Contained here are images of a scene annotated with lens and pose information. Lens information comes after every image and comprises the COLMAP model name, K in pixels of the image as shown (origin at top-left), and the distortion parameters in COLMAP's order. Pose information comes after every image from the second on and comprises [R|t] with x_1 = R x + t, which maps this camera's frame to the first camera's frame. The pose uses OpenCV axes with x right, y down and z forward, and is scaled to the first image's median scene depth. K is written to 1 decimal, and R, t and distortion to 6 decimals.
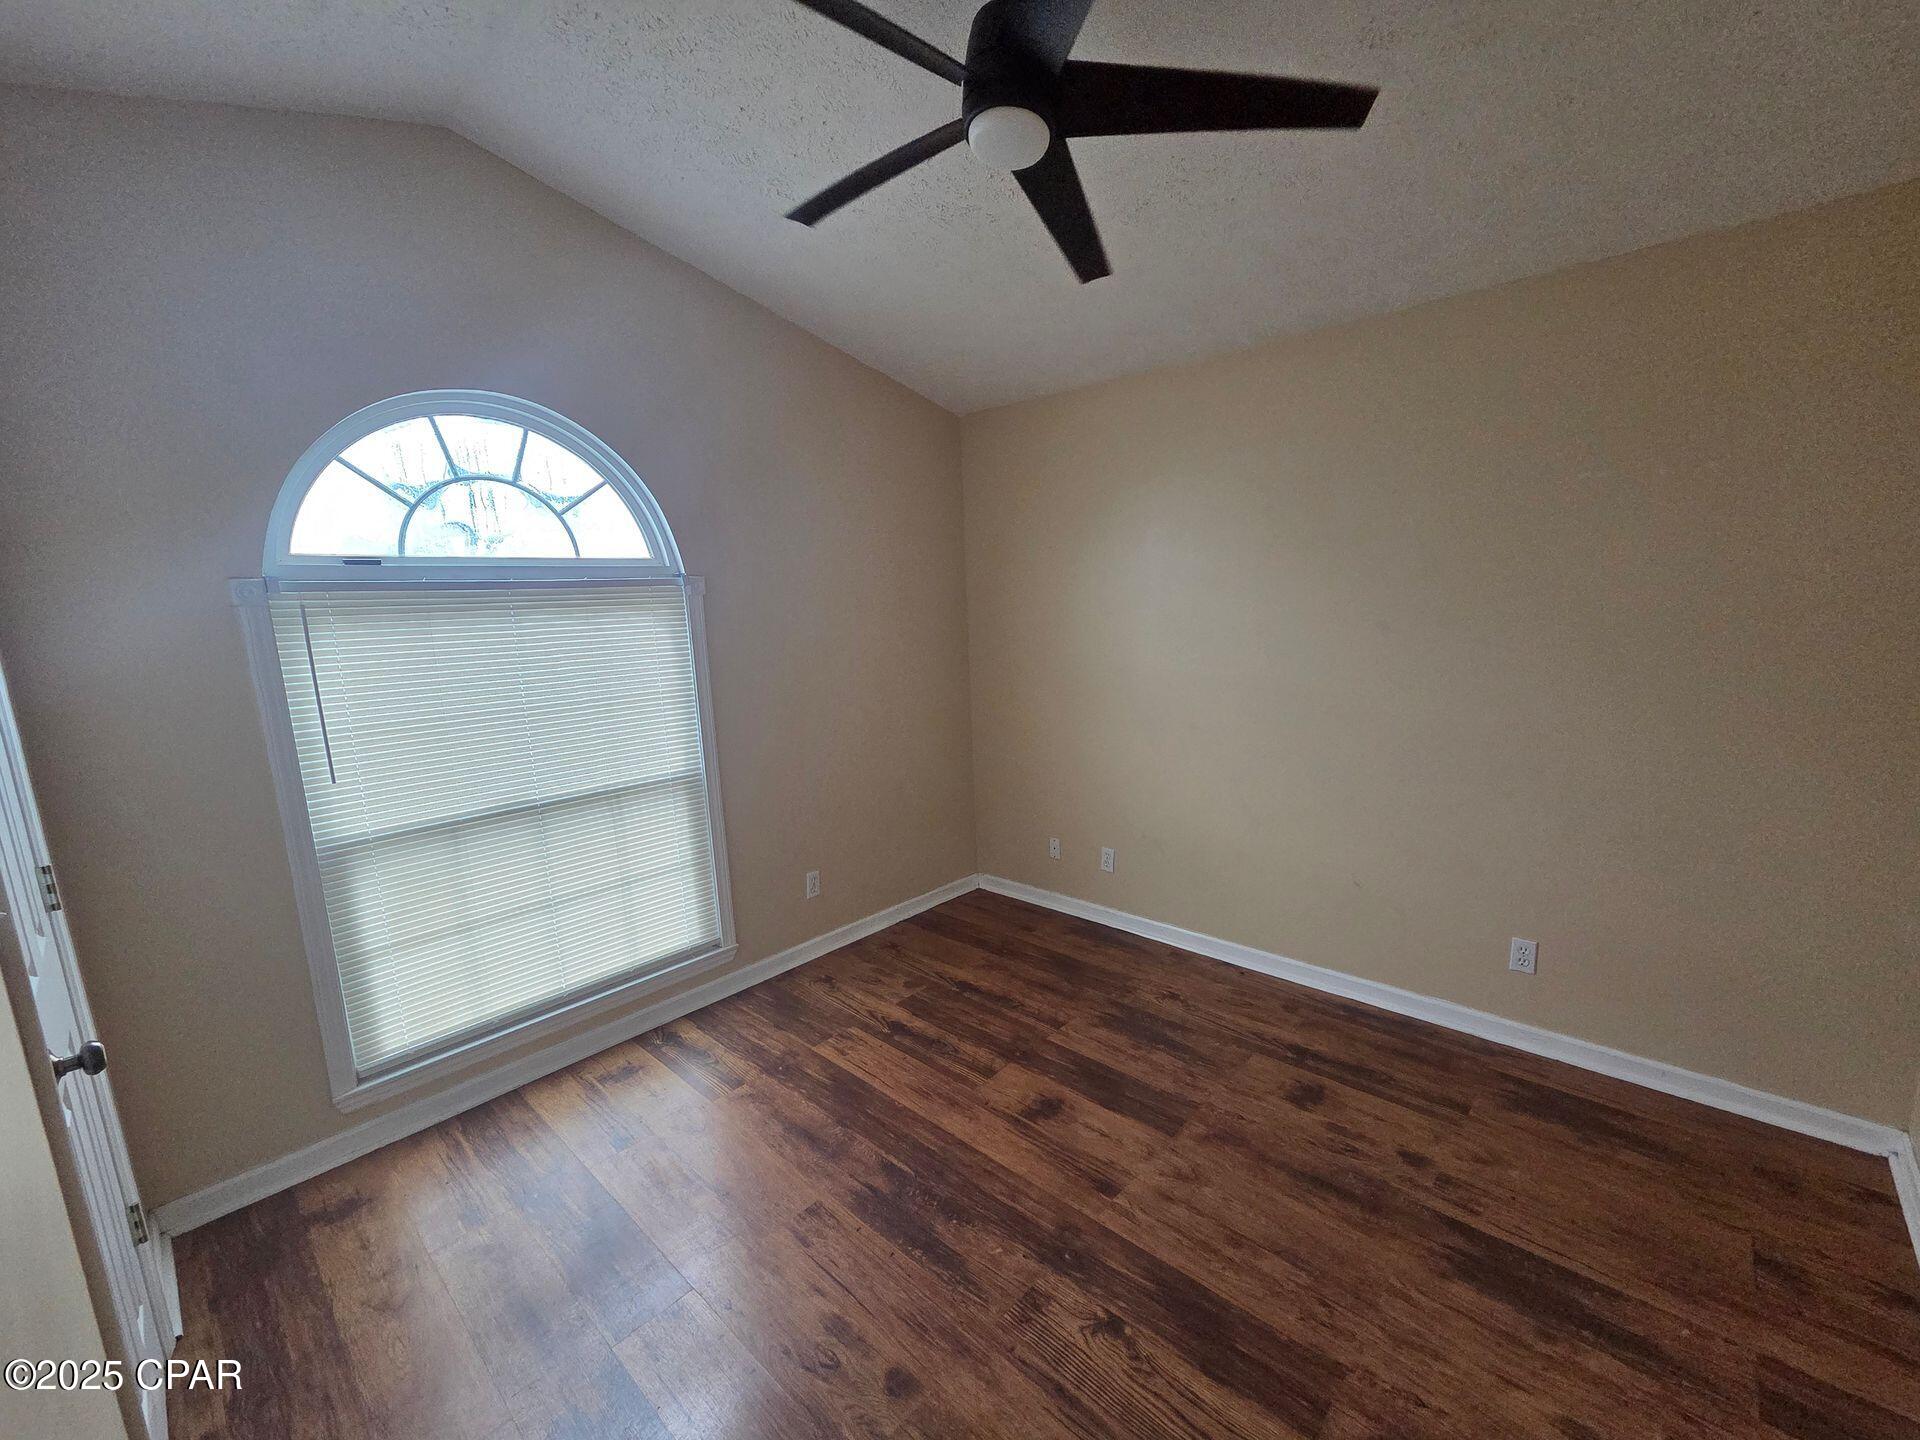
lens RADIAL K [[788.9, 0, 975.0], [0, 788.9, 728.6], [0, 0, 1]] dist [0.002839, 0.001542]
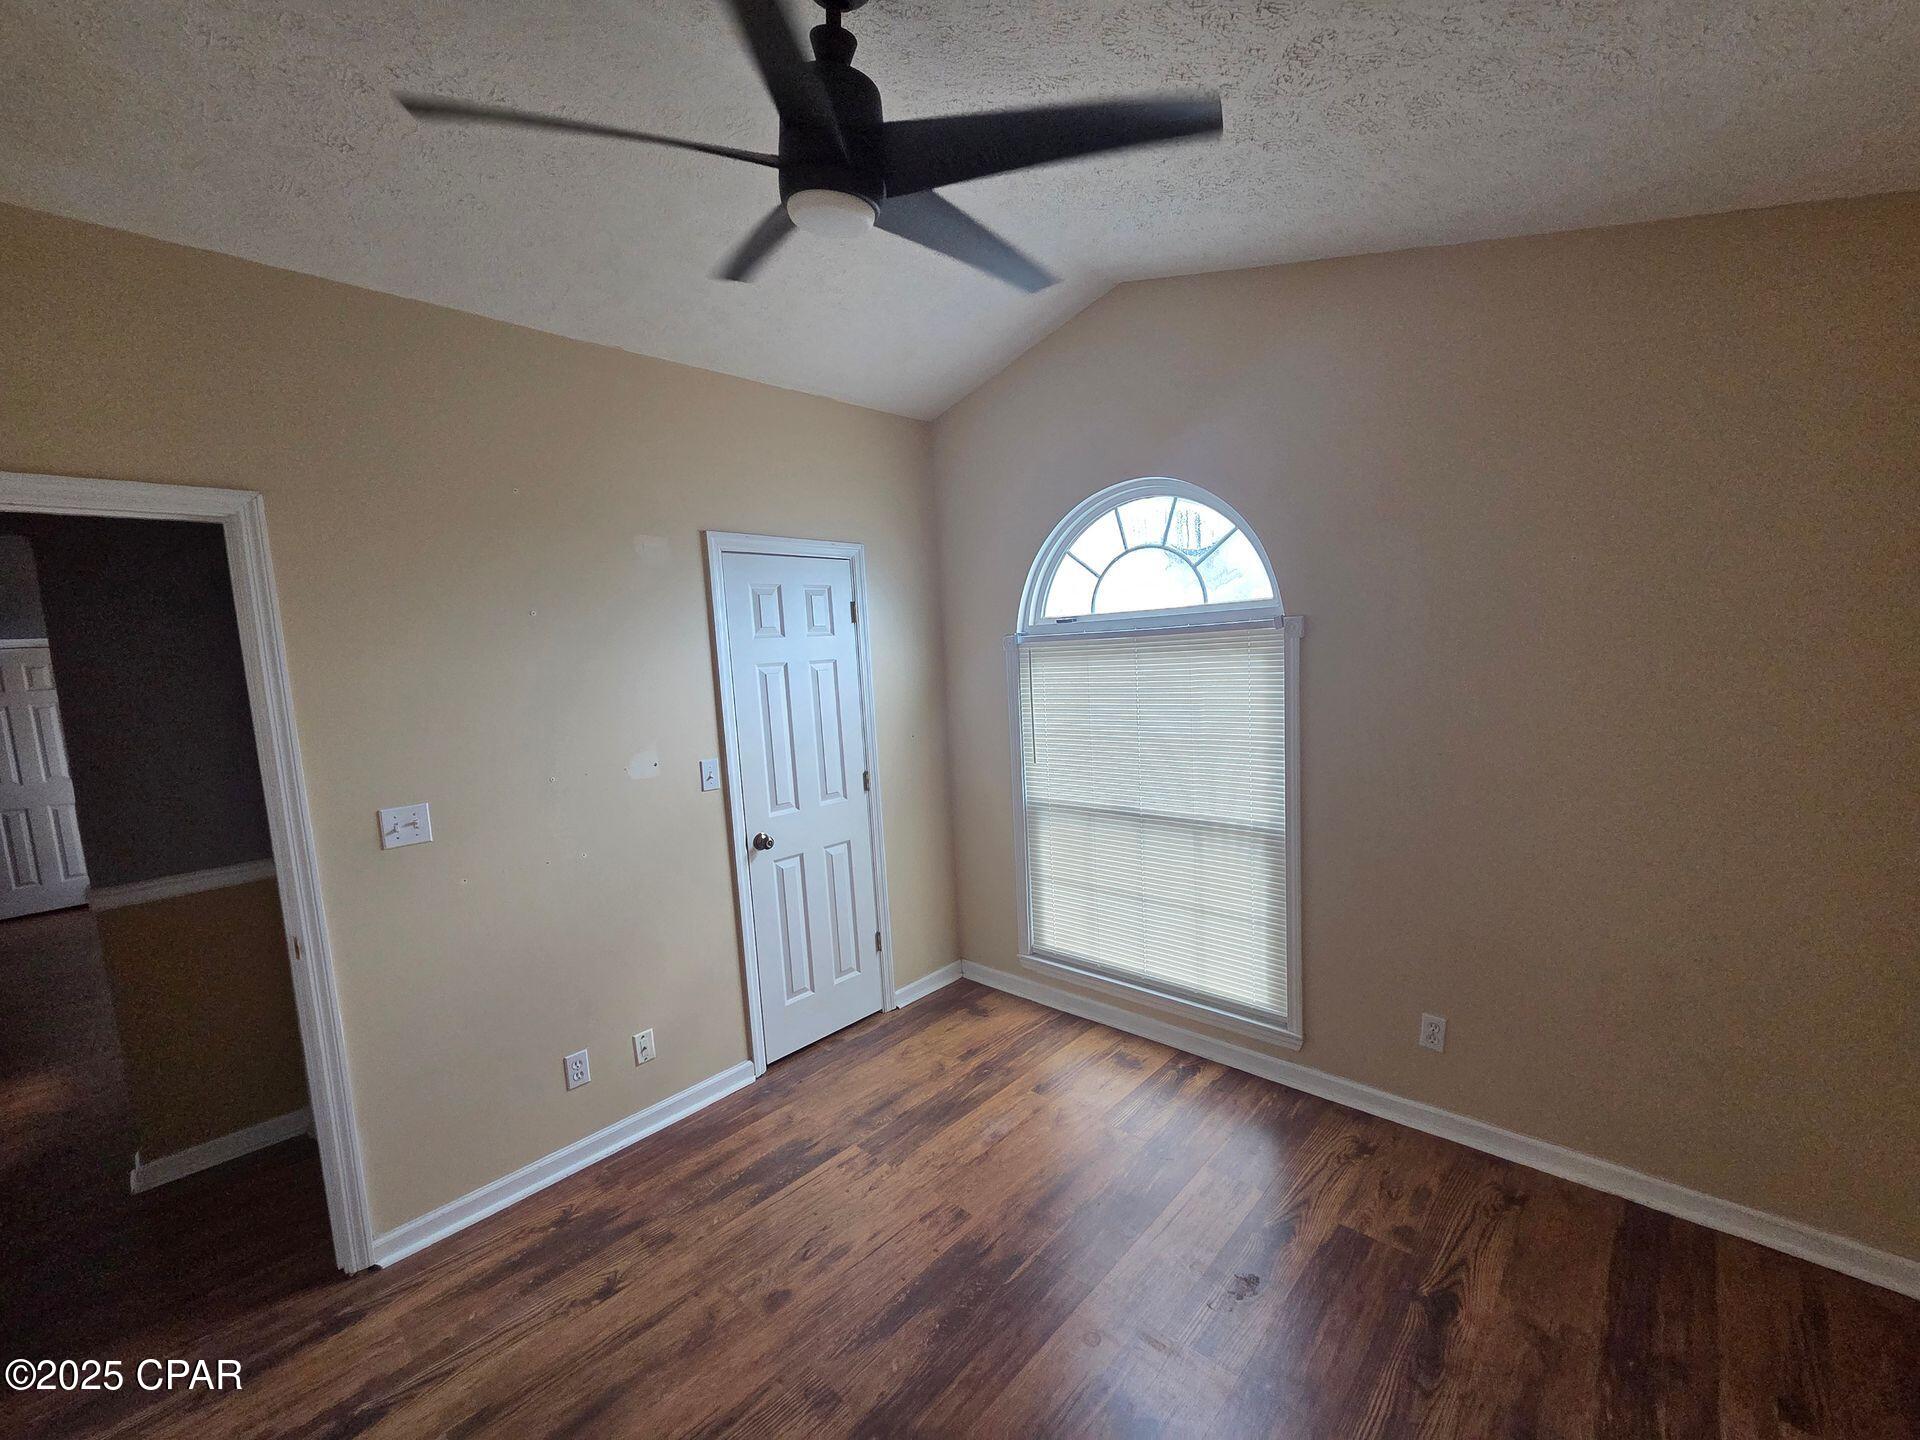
lens RADIAL K [[788.9, 0, 970.3], [0, 788.9, 724.5], [0, 0, 1]] dist [0.002839, 0.001542]
pose [[0.001991, 0.134608, -0.990897, 0.651910], [-0.107880, 0.985145, 0.133610, -0.179745], [0.994162, 0.106632, 0.016483, 0.745152]]
